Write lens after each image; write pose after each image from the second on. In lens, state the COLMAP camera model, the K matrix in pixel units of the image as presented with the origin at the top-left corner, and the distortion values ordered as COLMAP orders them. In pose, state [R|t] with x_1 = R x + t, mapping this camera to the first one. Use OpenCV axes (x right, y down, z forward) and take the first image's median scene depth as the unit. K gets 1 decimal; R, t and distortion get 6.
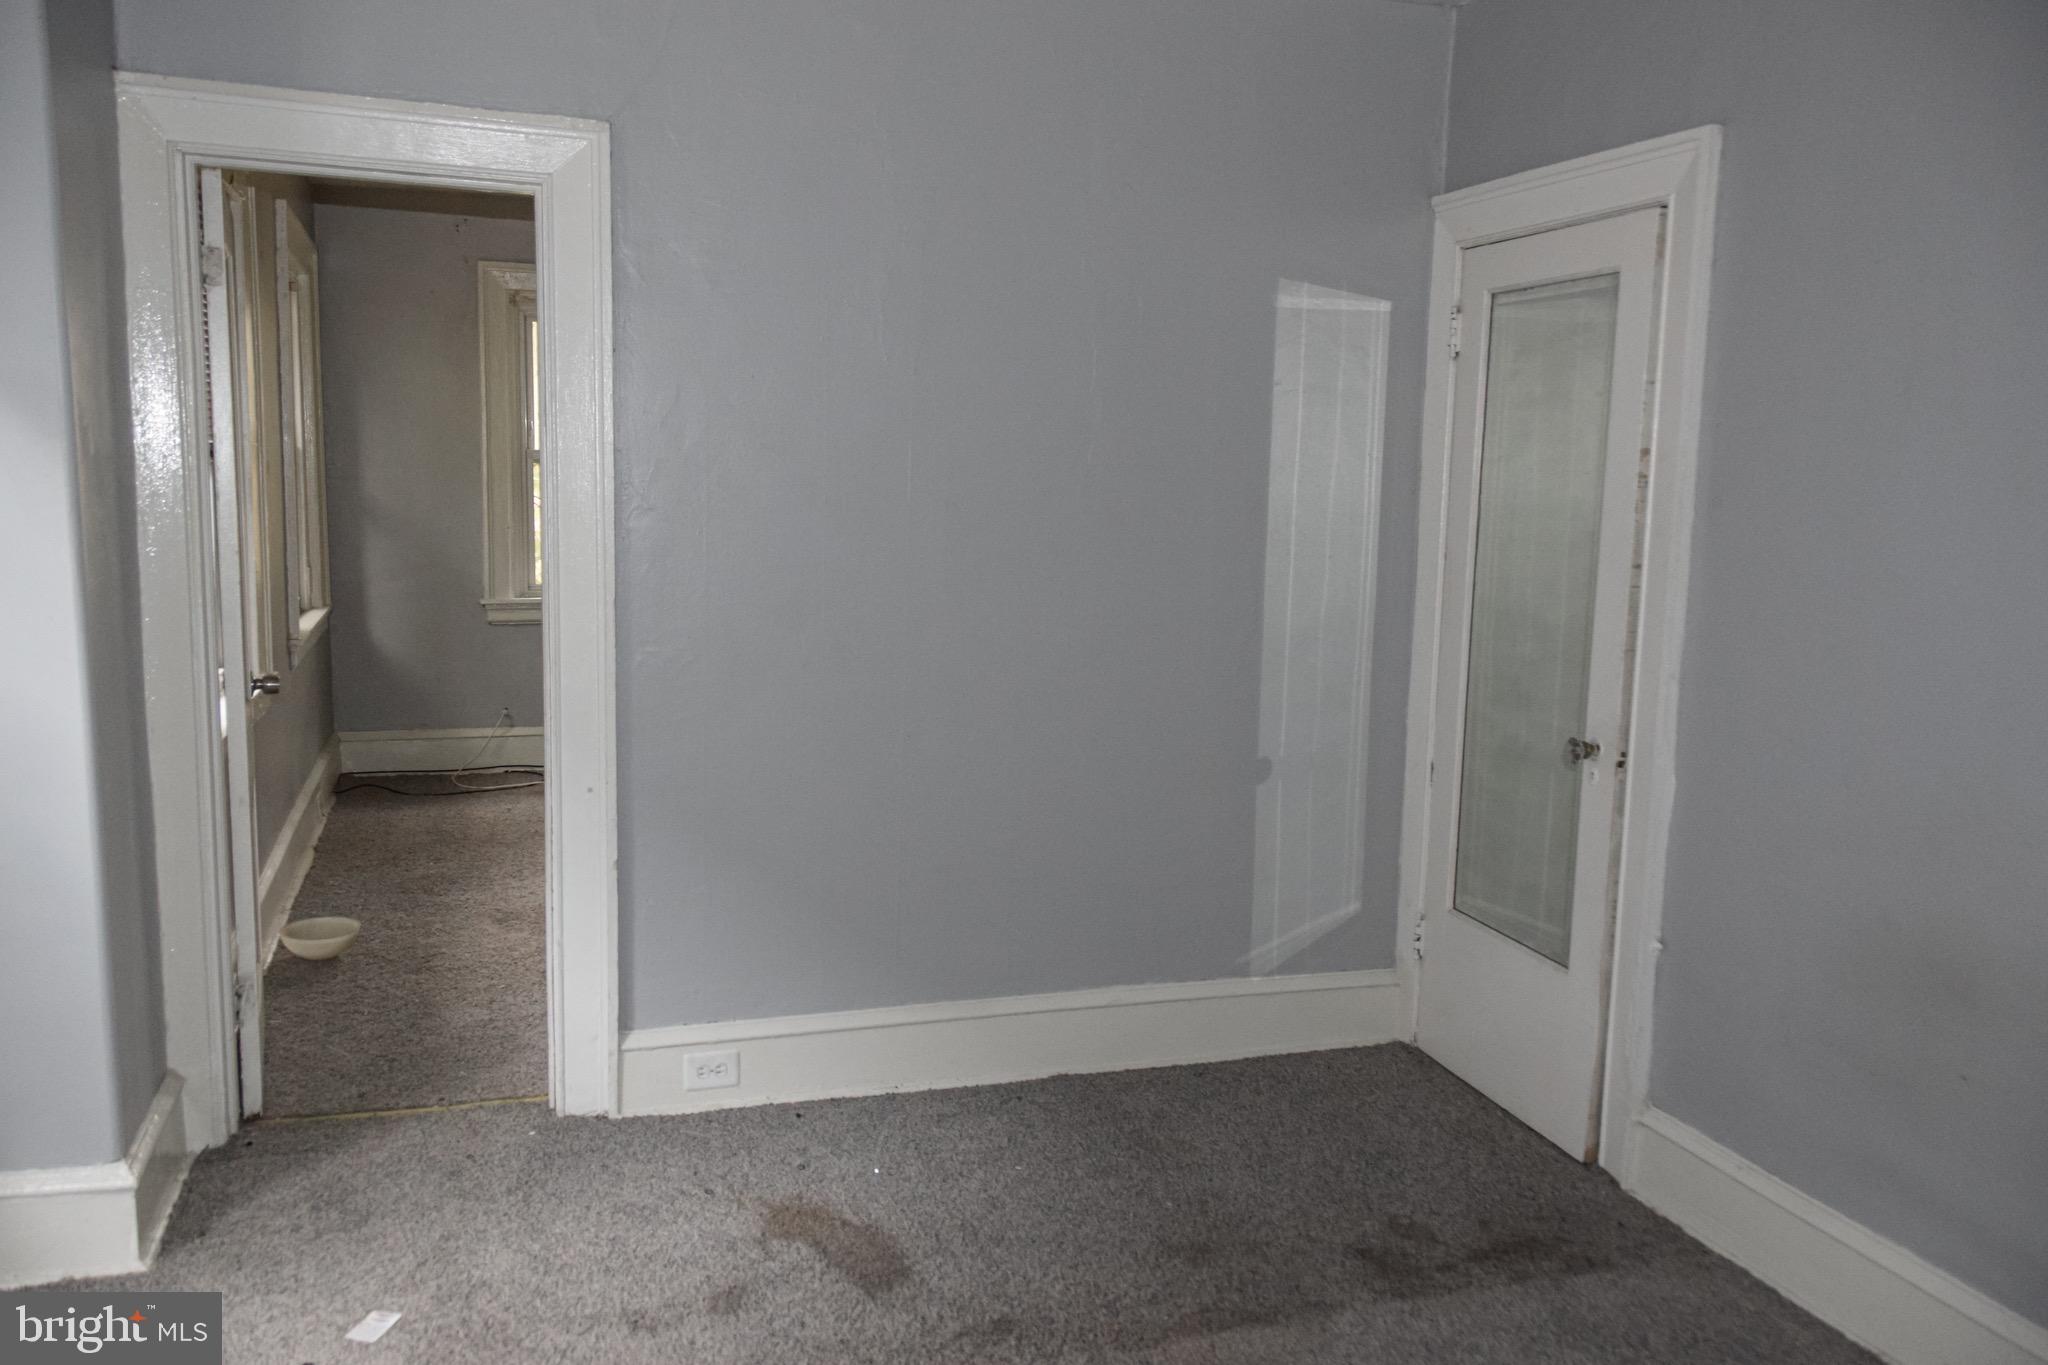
lens RADIAL K [[1585.0, 0, 1017.9], [0, 1585.0, 664.9], [0, 0, 1]] dist [0.044333, -0.001654]
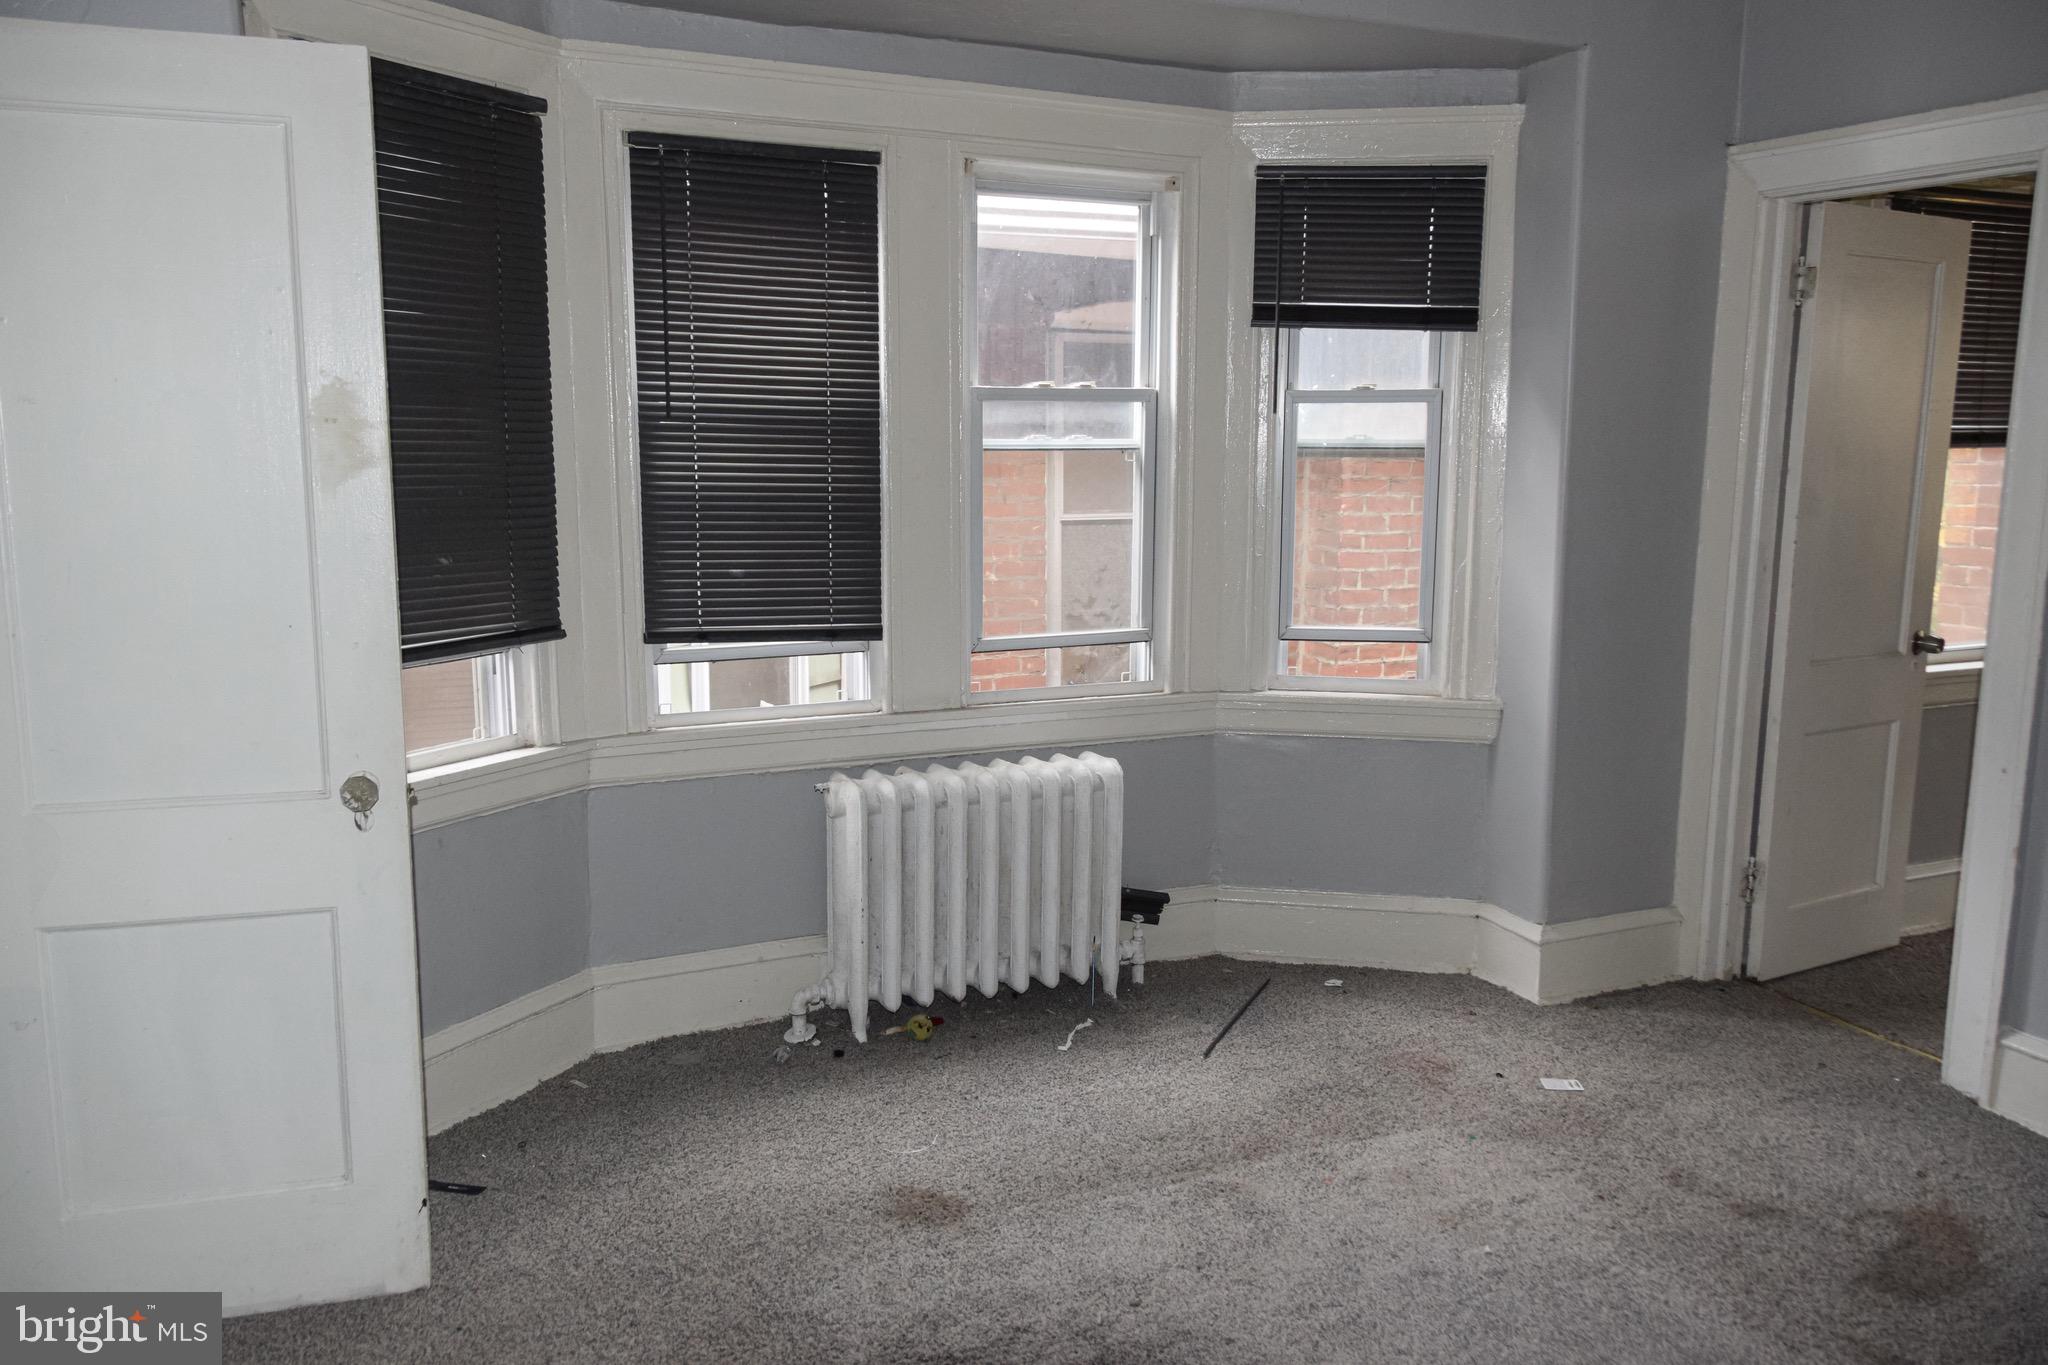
lens RADIAL K [[1585.0, 0, 1017.9], [0, 1585.0, 664.9], [0, 0, 1]] dist [0.044333, -0.001654]
pose [[0.125173, 0.127609, -0.983894, 0.681703], [-0.130098, 0.985242, 0.111232, -0.018666], [0.983568, 0.114079, 0.139928, 0.275955]]
